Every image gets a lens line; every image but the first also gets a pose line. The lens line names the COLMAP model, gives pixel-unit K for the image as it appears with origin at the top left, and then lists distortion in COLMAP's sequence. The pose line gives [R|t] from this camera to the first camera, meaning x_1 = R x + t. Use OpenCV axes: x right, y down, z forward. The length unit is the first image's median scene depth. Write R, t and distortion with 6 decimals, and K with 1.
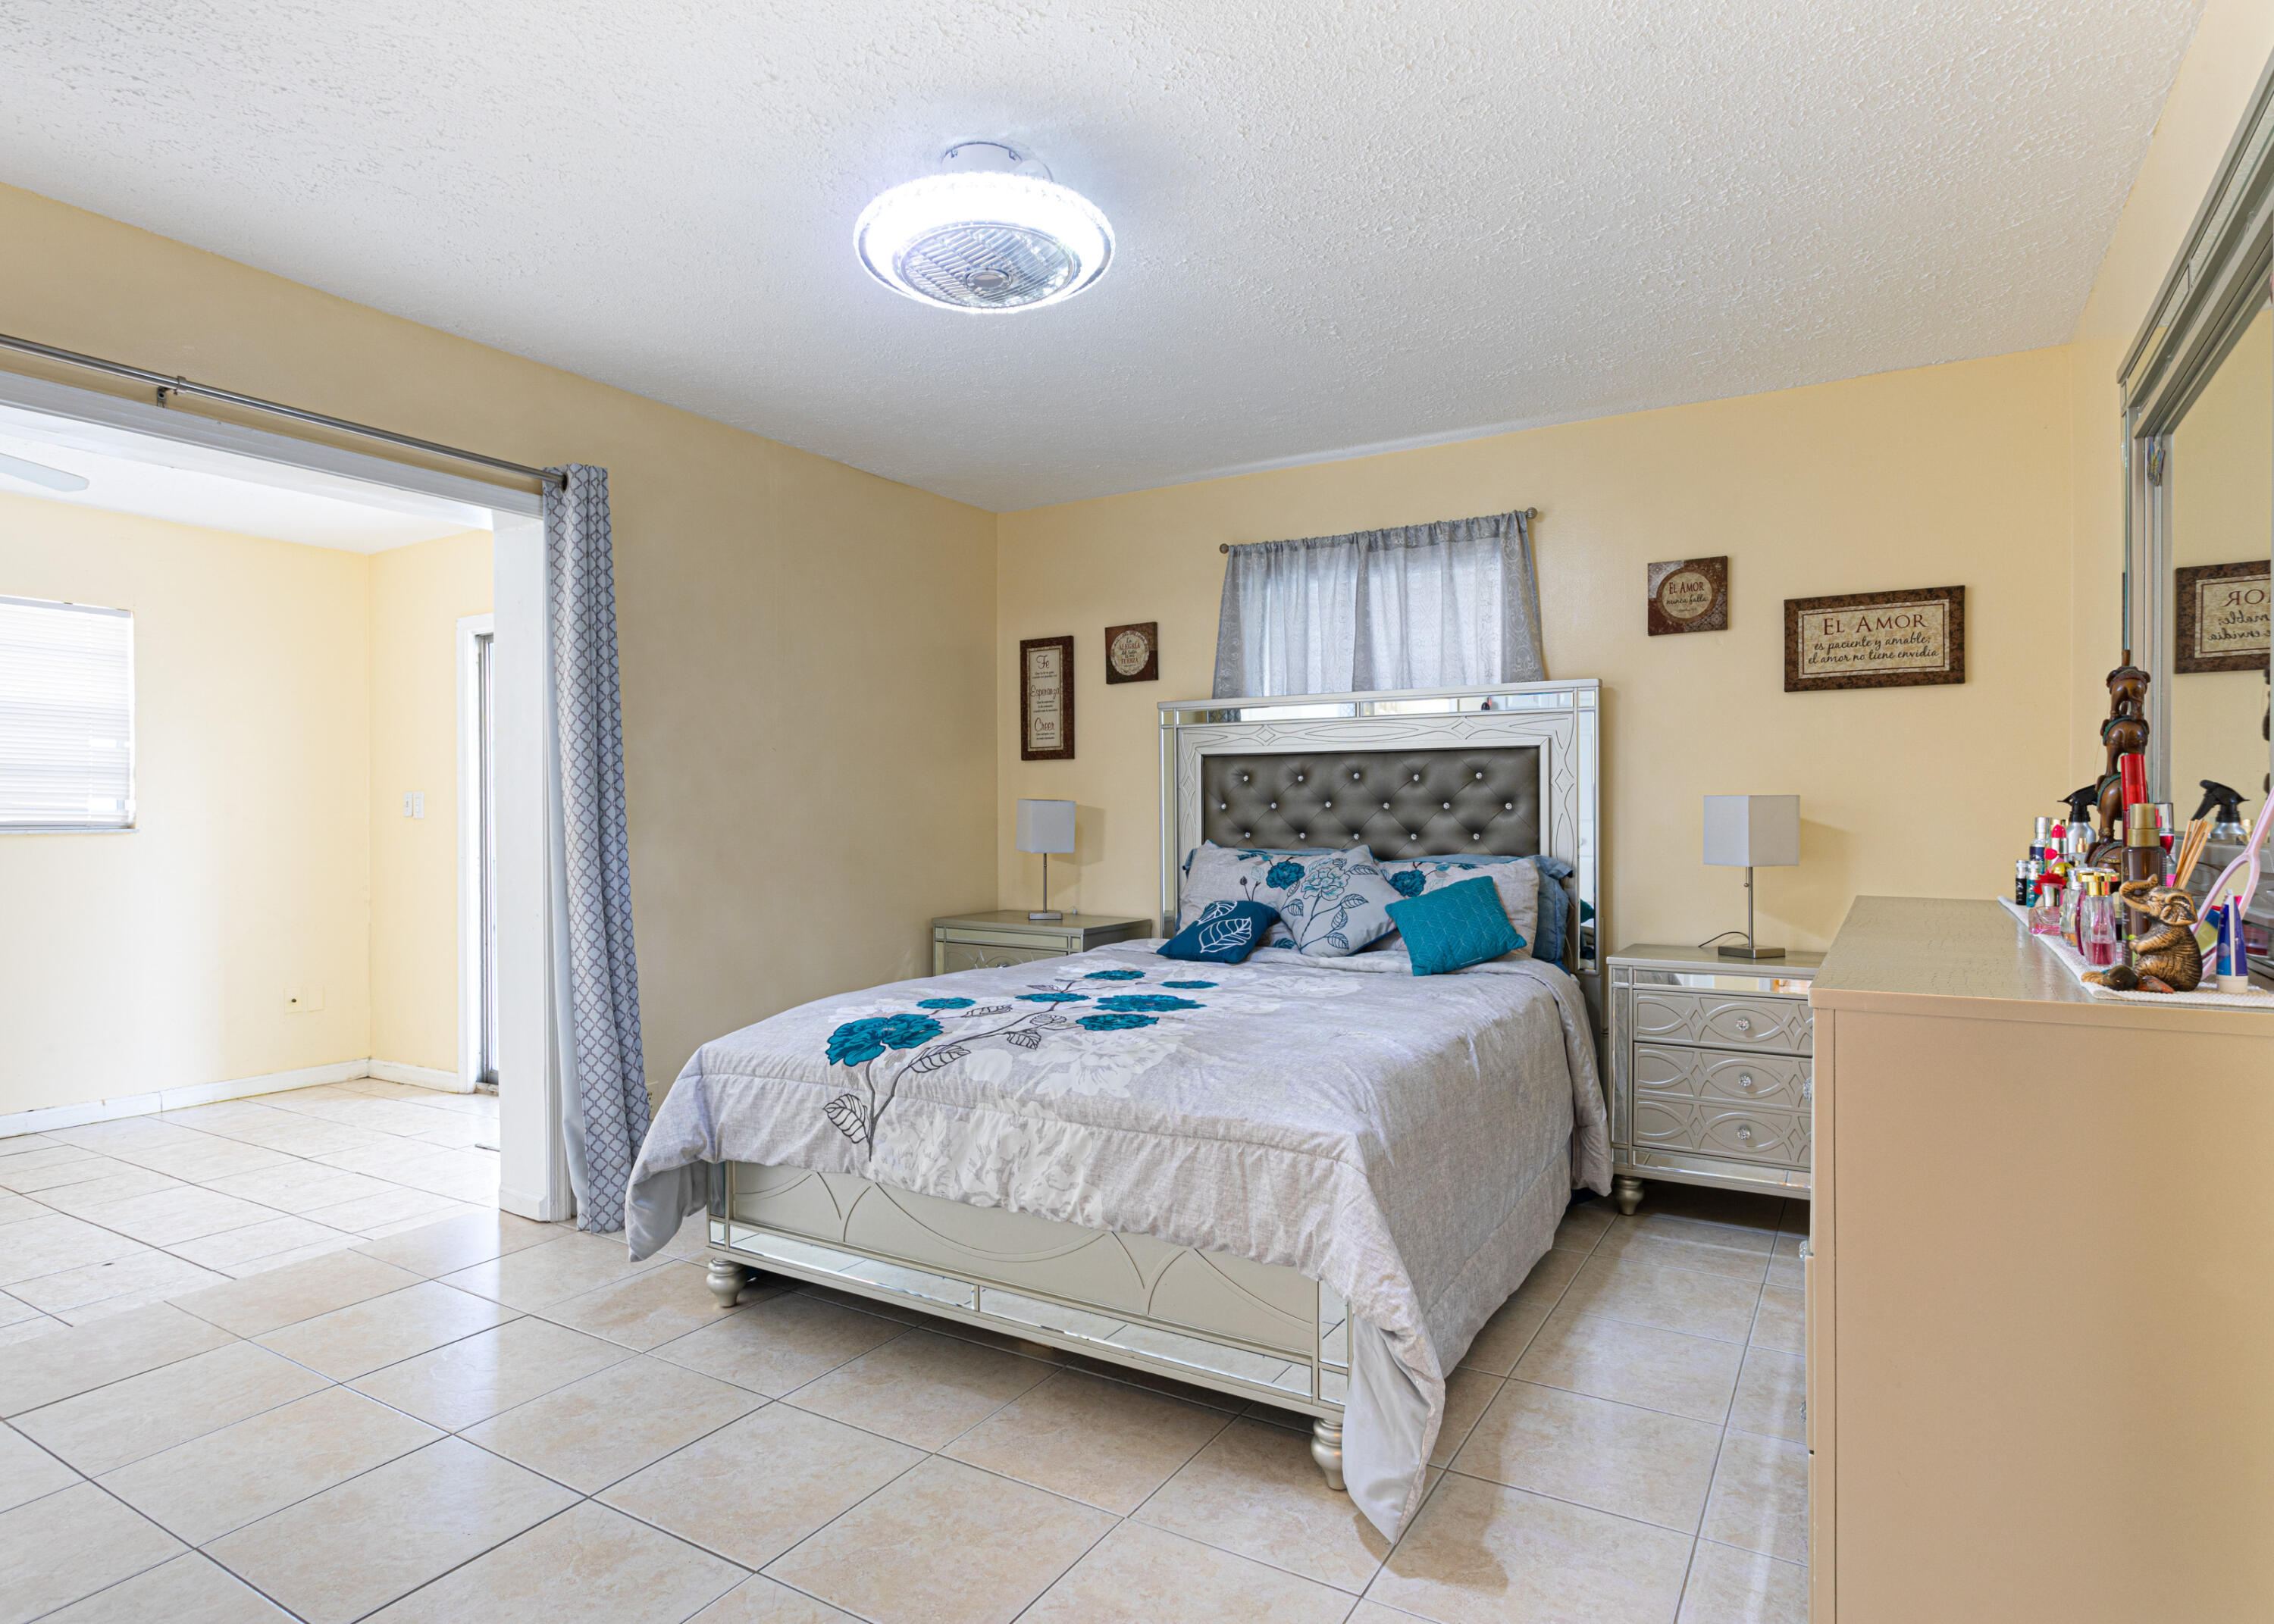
lens RADIAL K [[1225.3, 0, 1149.6], [0, 1225.3, 835.3], [0, 0, 1]] dist [-0.007493, 0.001727]
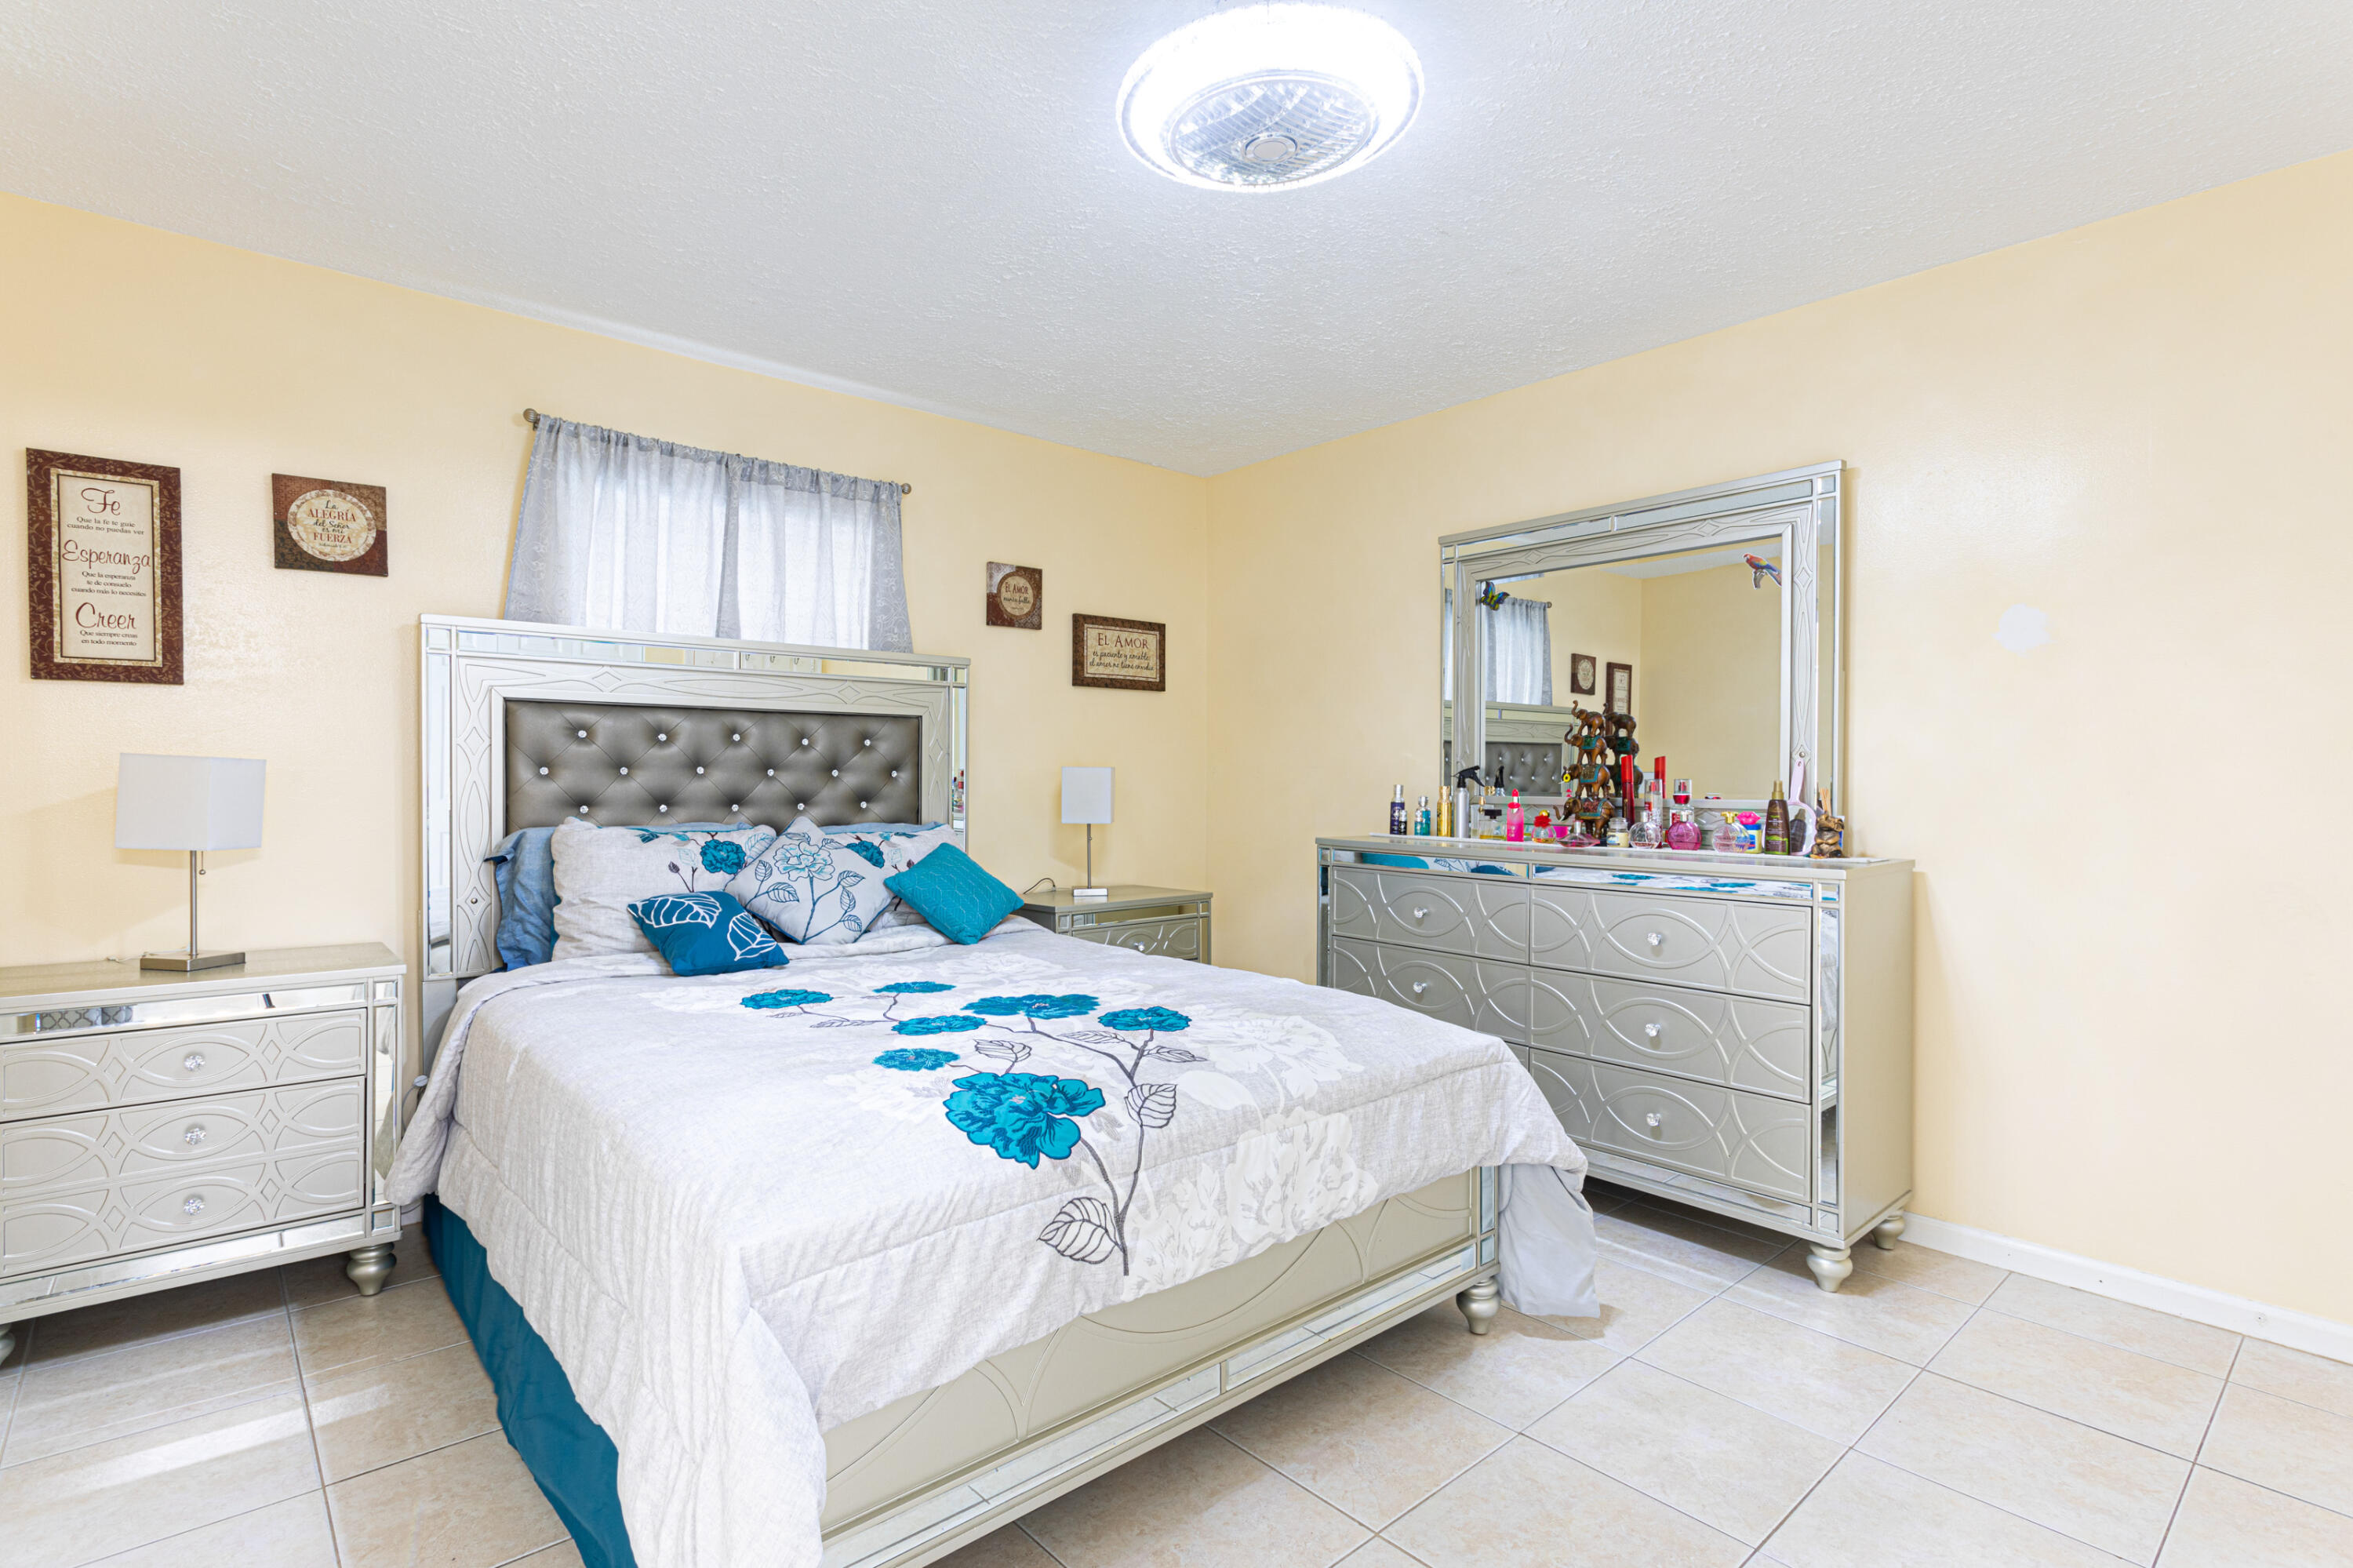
lens RADIAL K [[1148.4, 0, 1185.9], [0, 1148.4, 798.2], [0, 0, 1]] dist [-0.001687, -0.000056]
pose [[0.300704, -0.014730, 0.953604, -0.567070], [0.014152, 0.999840, 0.010982, -0.011078], [-0.953612, 0.010193, 0.300865, 0.511526]]
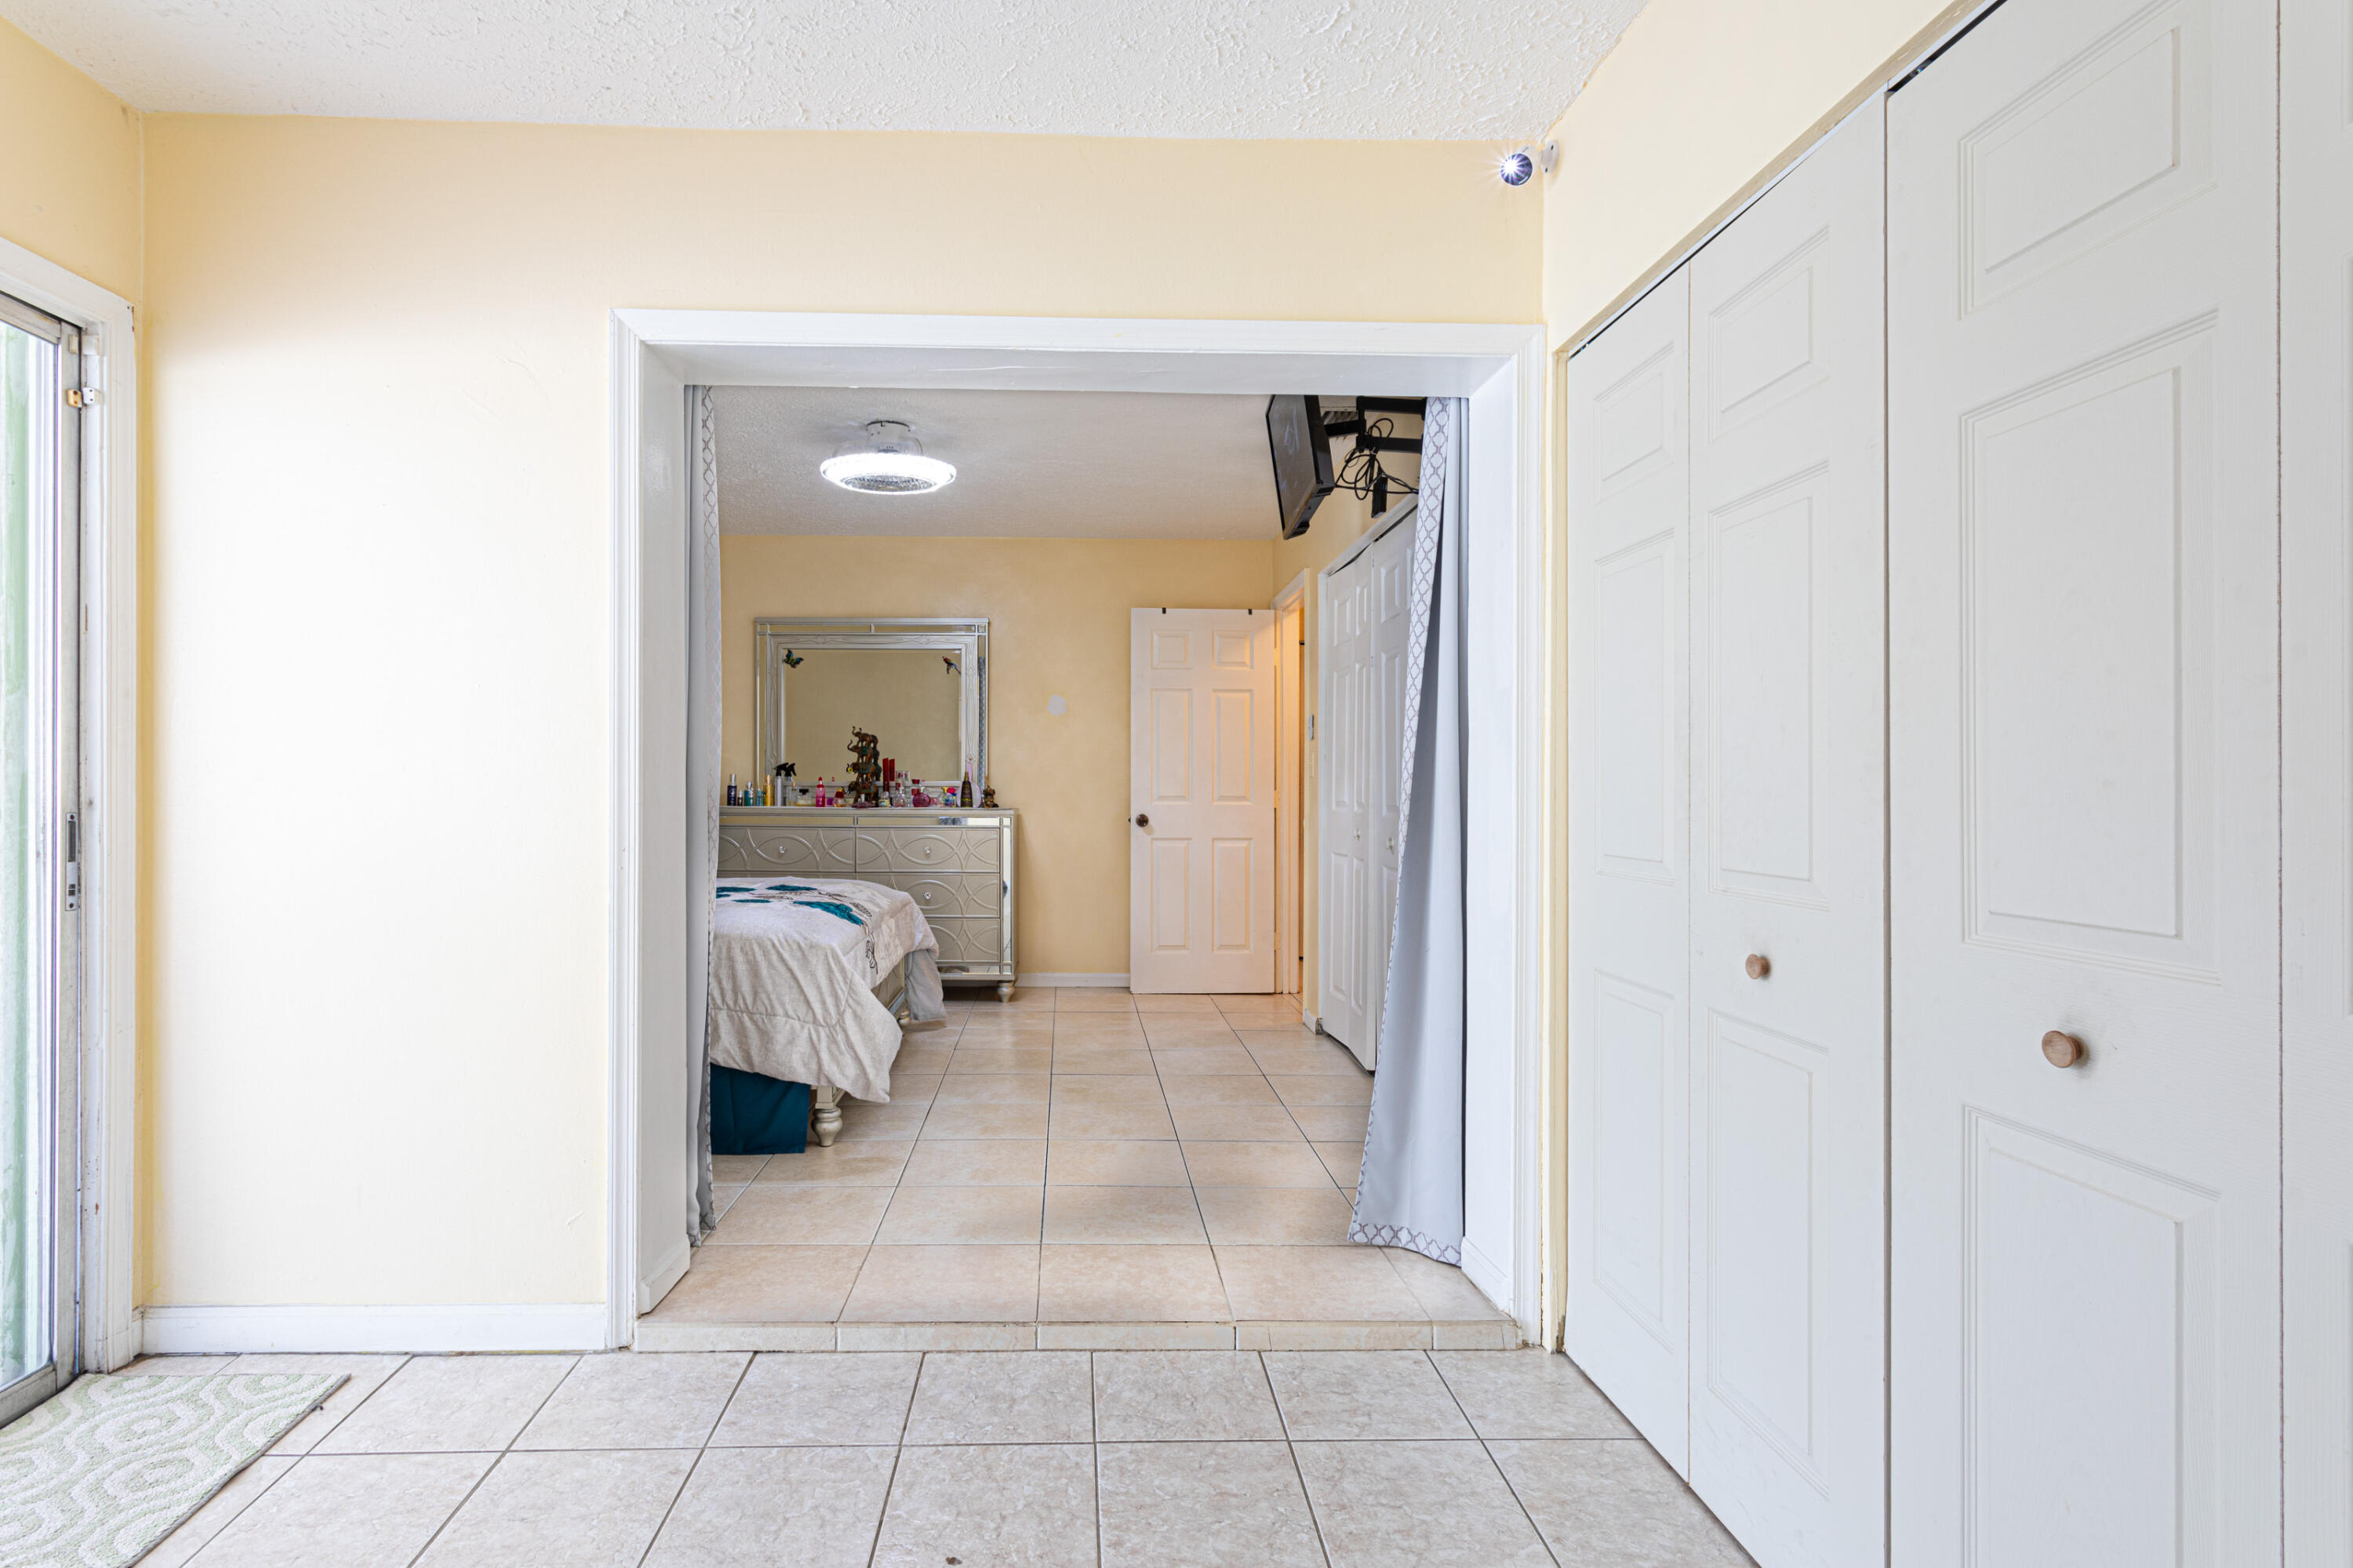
lens RADIAL K [[1148.4, 0, 1164.9], [0, 1148.4, 770.6], [0, 0, 1]] dist [-0.001687, -0.000056]
pose [[-0.566253, 0.001695, 0.824229, -1.173937], [0.010453, 0.999932, 0.005125, -0.015253], [-0.824165, 0.011518, -0.566233, 1.038423]]
